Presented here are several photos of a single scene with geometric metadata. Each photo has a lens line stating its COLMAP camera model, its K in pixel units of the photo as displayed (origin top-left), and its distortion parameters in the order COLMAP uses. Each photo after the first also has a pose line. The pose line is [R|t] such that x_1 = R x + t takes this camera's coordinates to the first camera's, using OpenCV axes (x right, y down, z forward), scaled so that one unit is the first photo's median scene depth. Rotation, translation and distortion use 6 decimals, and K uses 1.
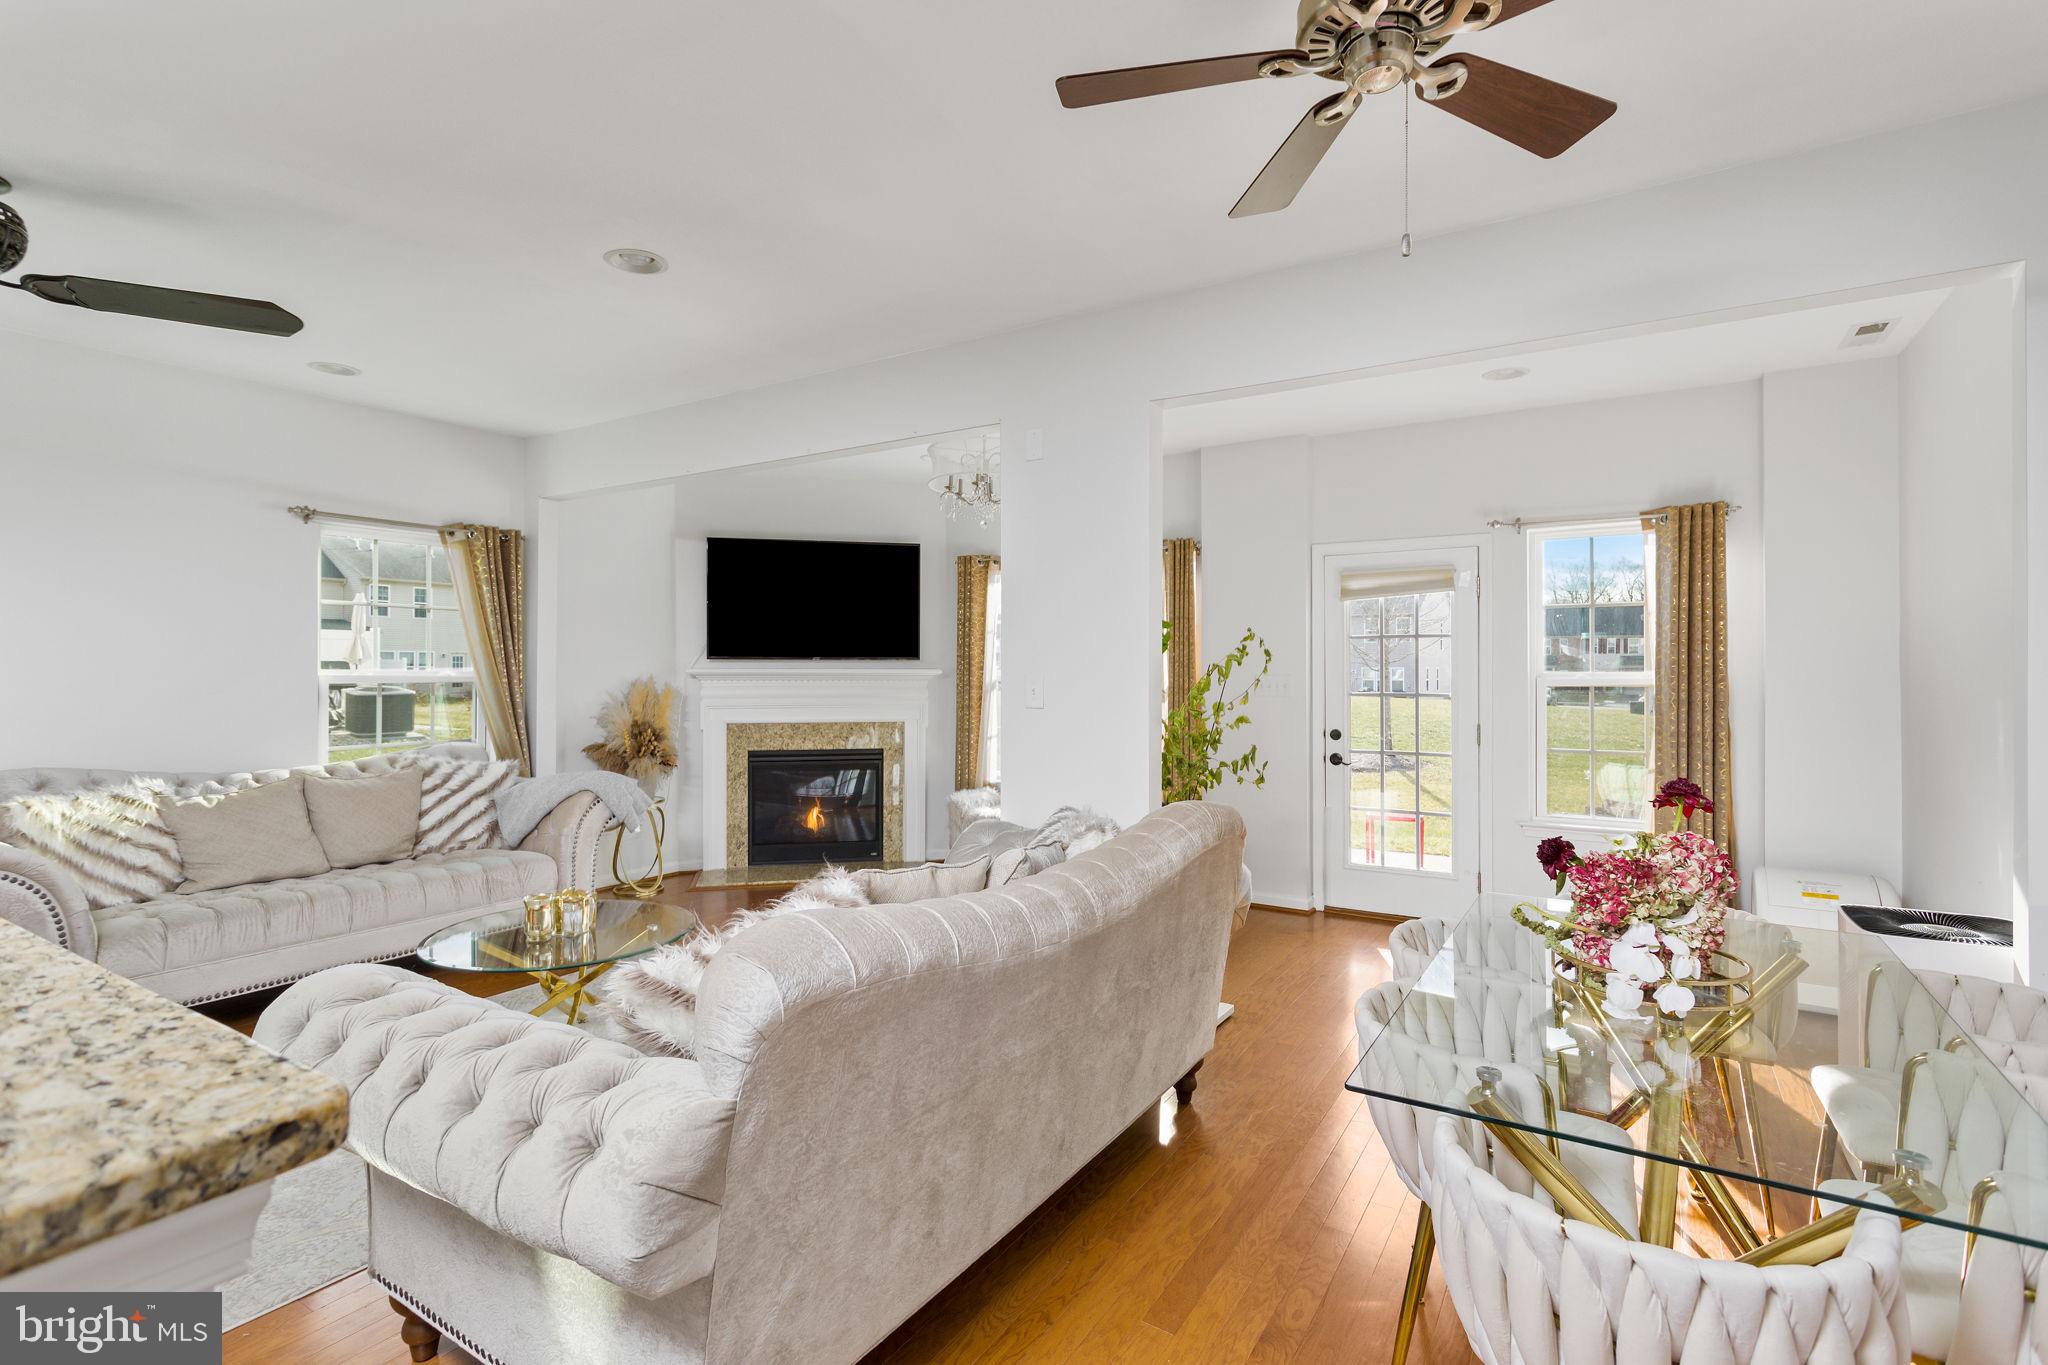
lens RADIAL K [[963.9, 0, 1017.9], [0, 963.9, 664.4], [0, 0, 1]] dist [-0.002189, 0.000628]
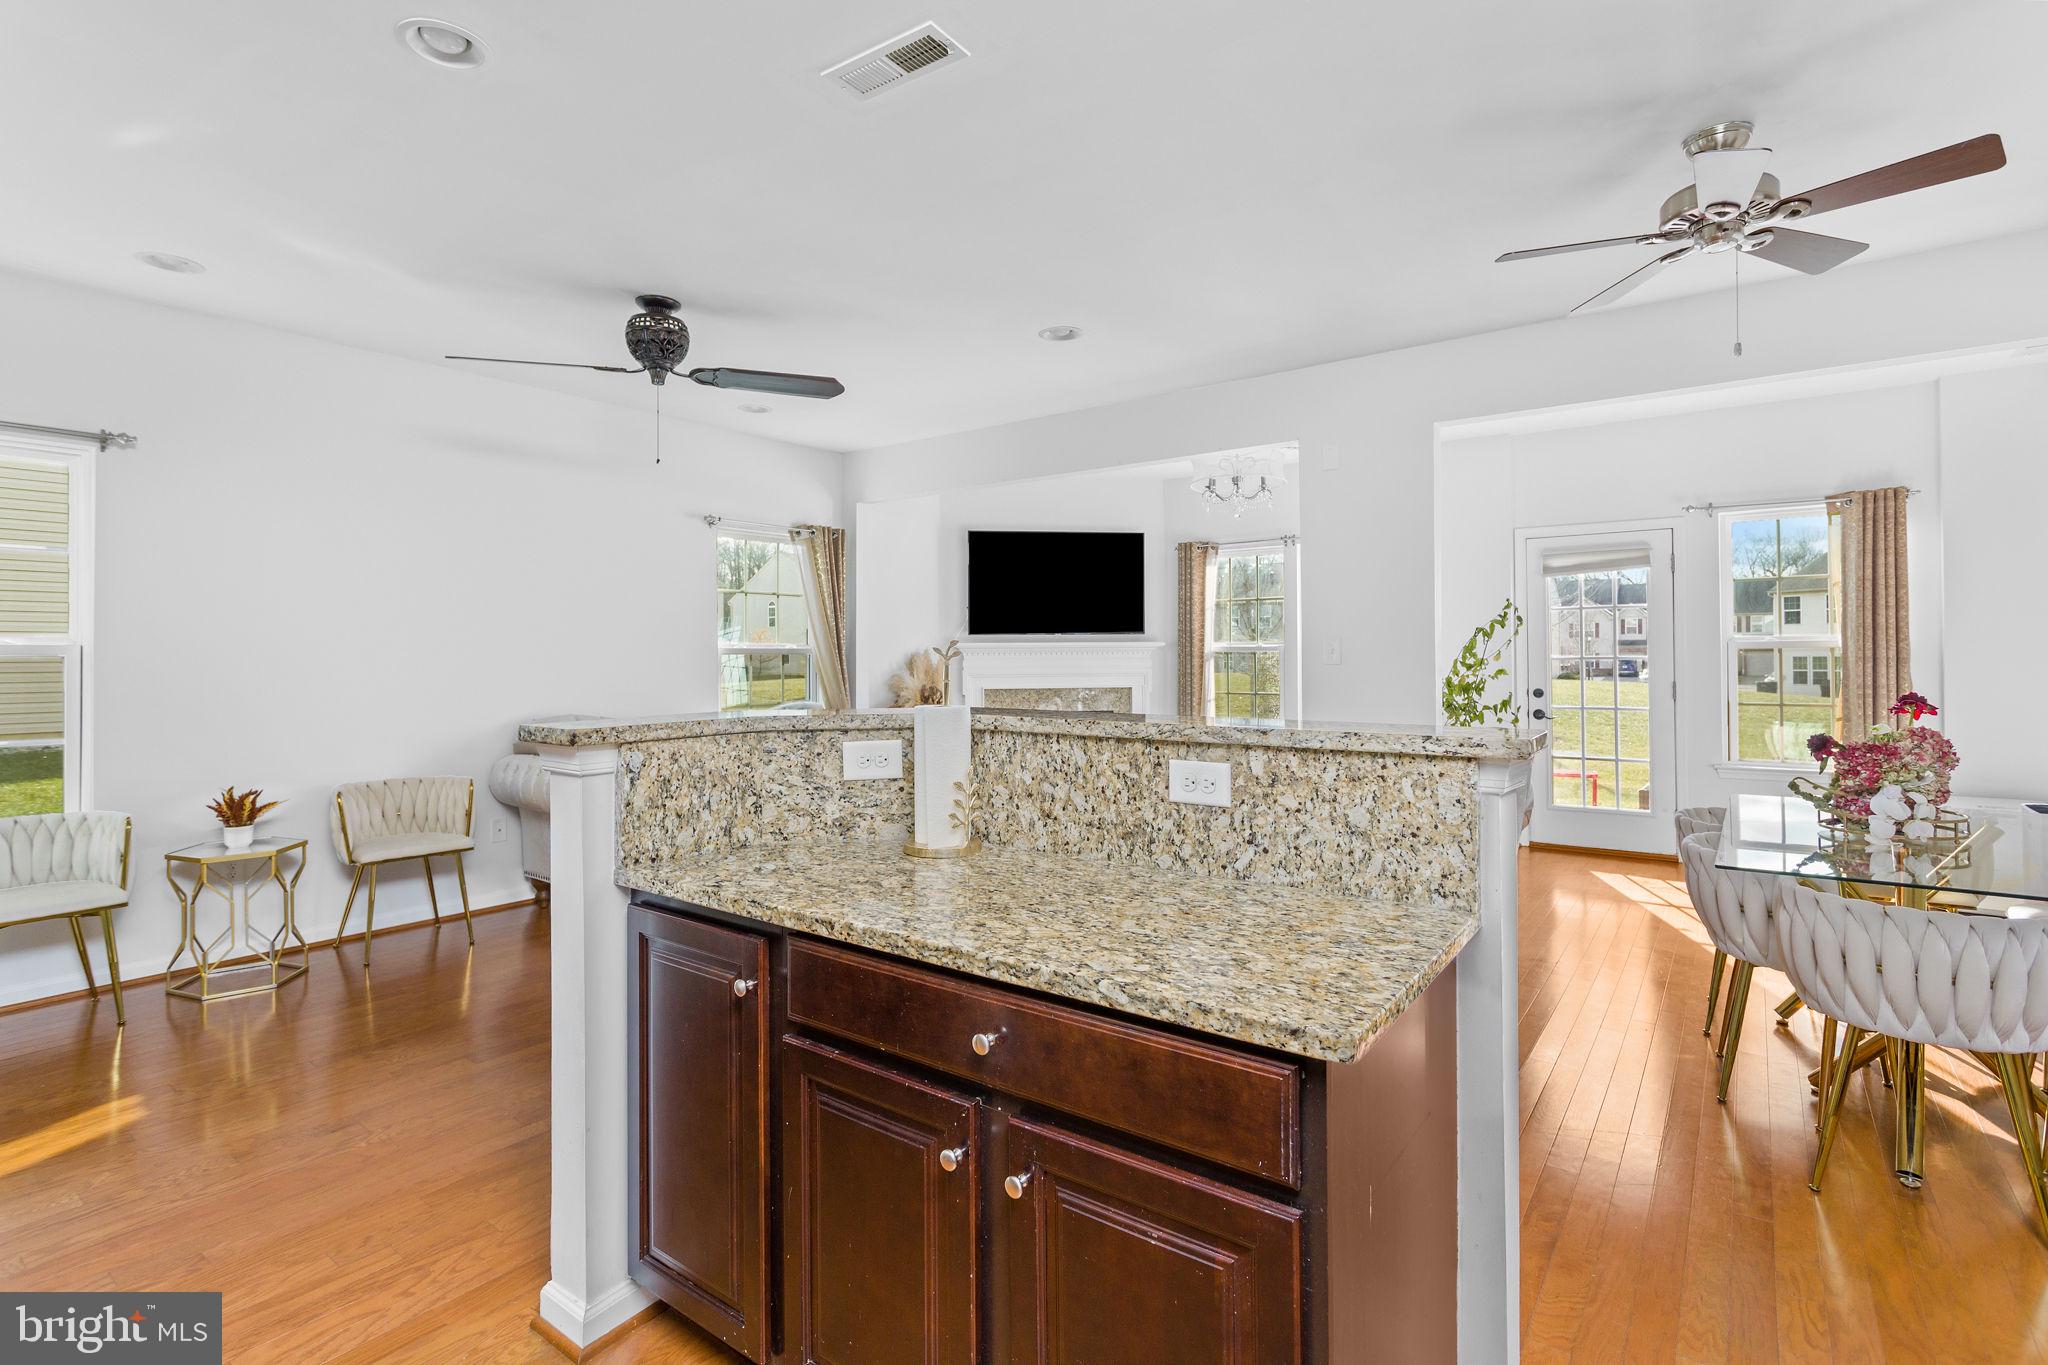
lens RADIAL K [[966.5, 0, 1015.9], [0, 966.5, 644.7], [0, 0, 1]] dist [-0.001787, 0.000477]
pose [[0.996353, -0.008939, -0.084861, -0.234207], [0.008551, 0.999951, -0.004933, 0.018419], [0.084901, 0.004189, 0.996381, -0.248035]]
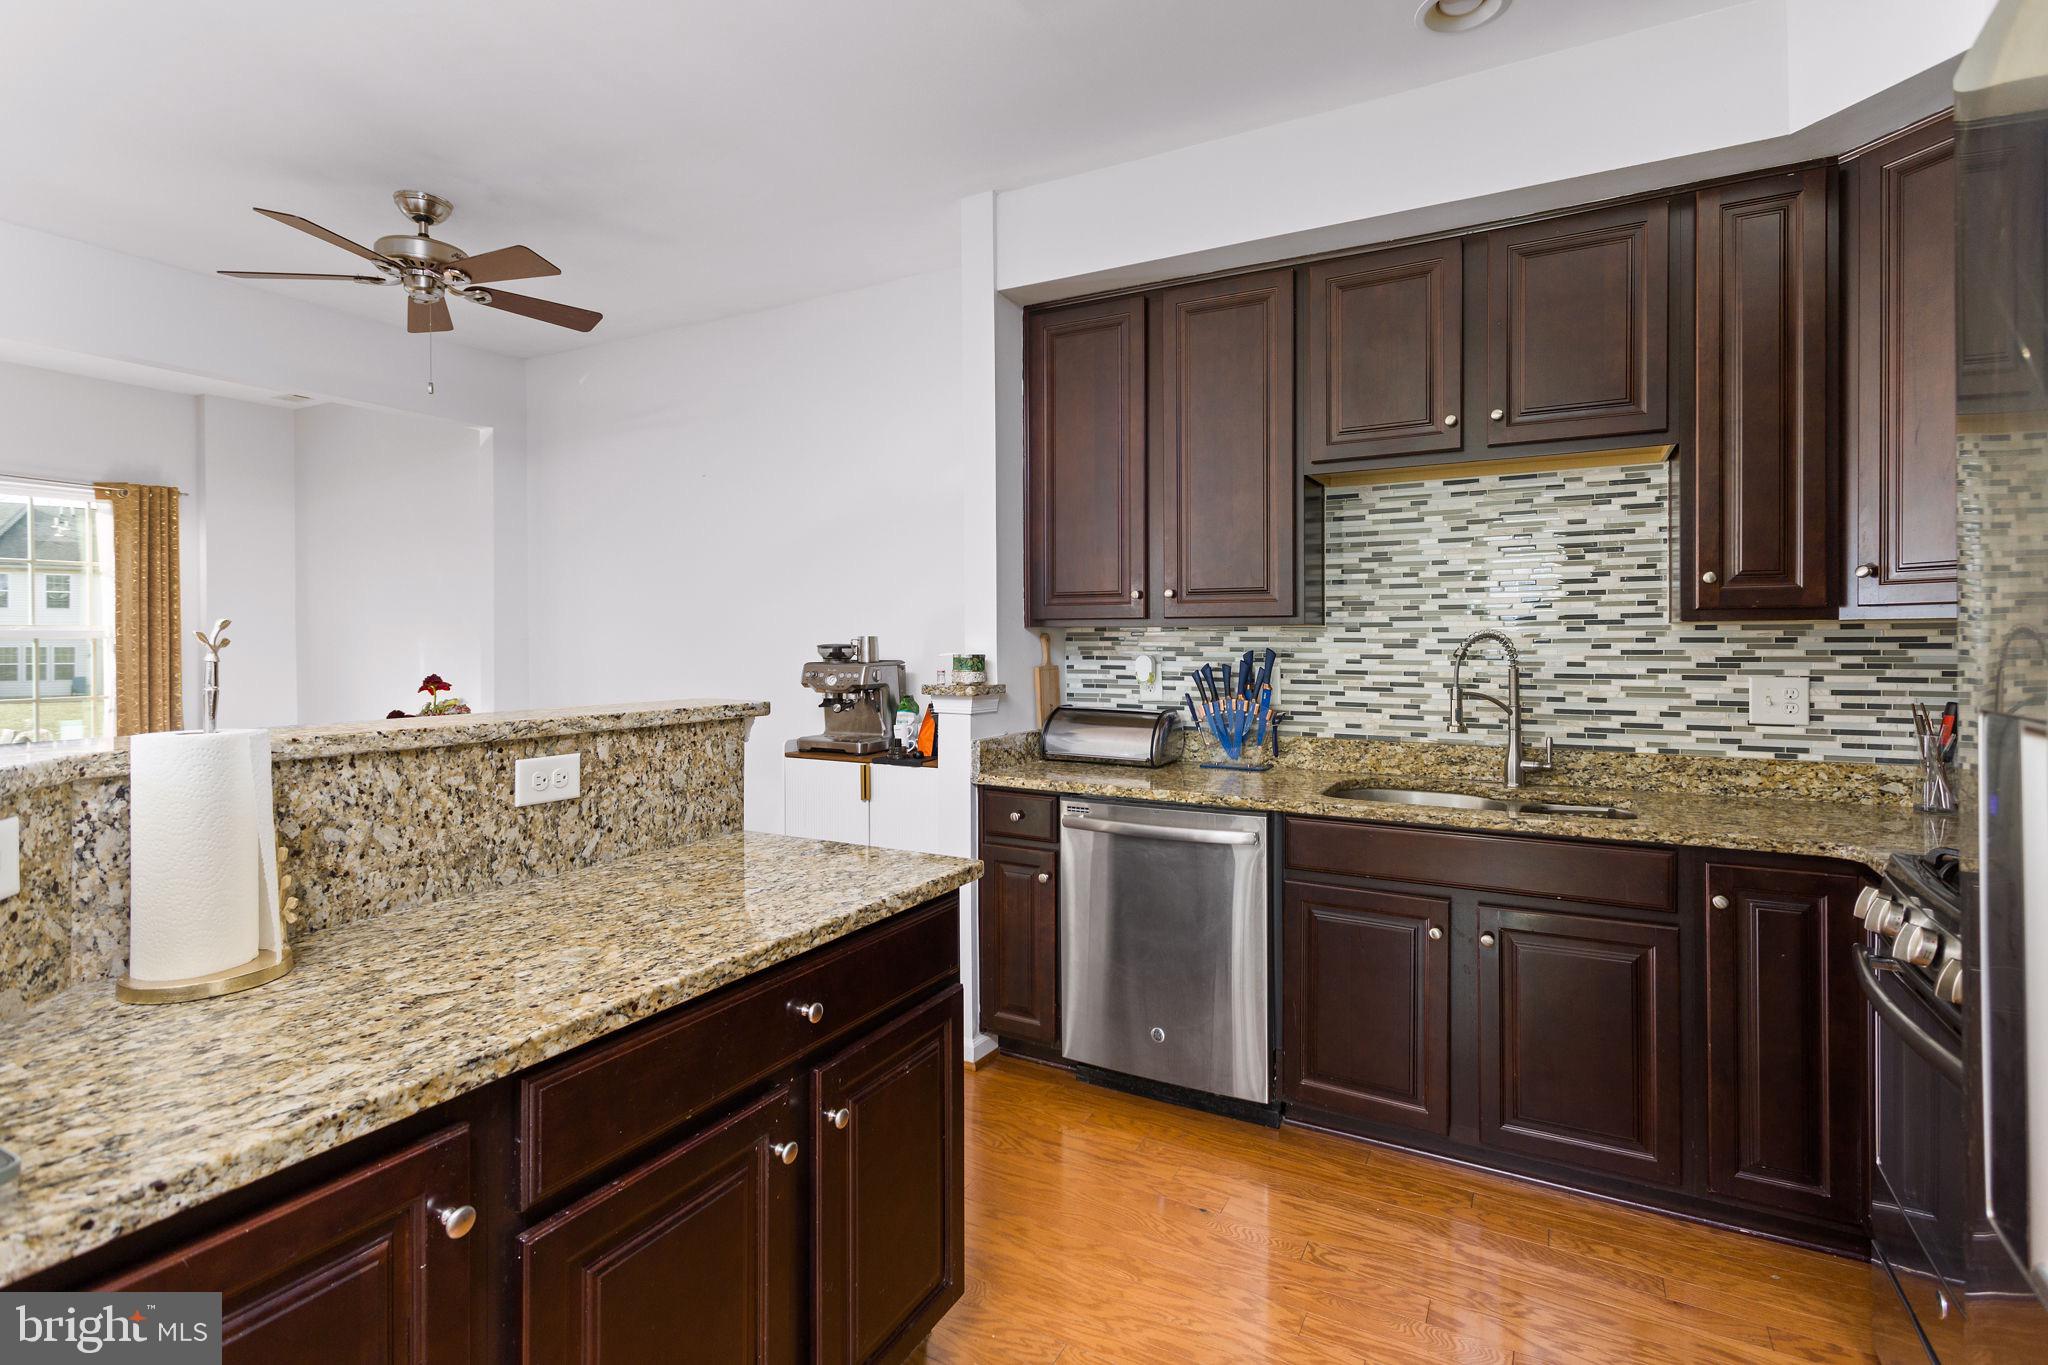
lens RADIAL K [[963.9, 0, 1017.9], [0, 963.9, 664.4], [0, 0, 1]] dist [-0.002189, 0.000628]
pose [[-0.052220, -0.026856, 0.998274, -0.552957], [-0.006146, 0.999628, 0.026571, 0.018372], [-0.998617, -0.004748, -0.052366, -0.022560]]
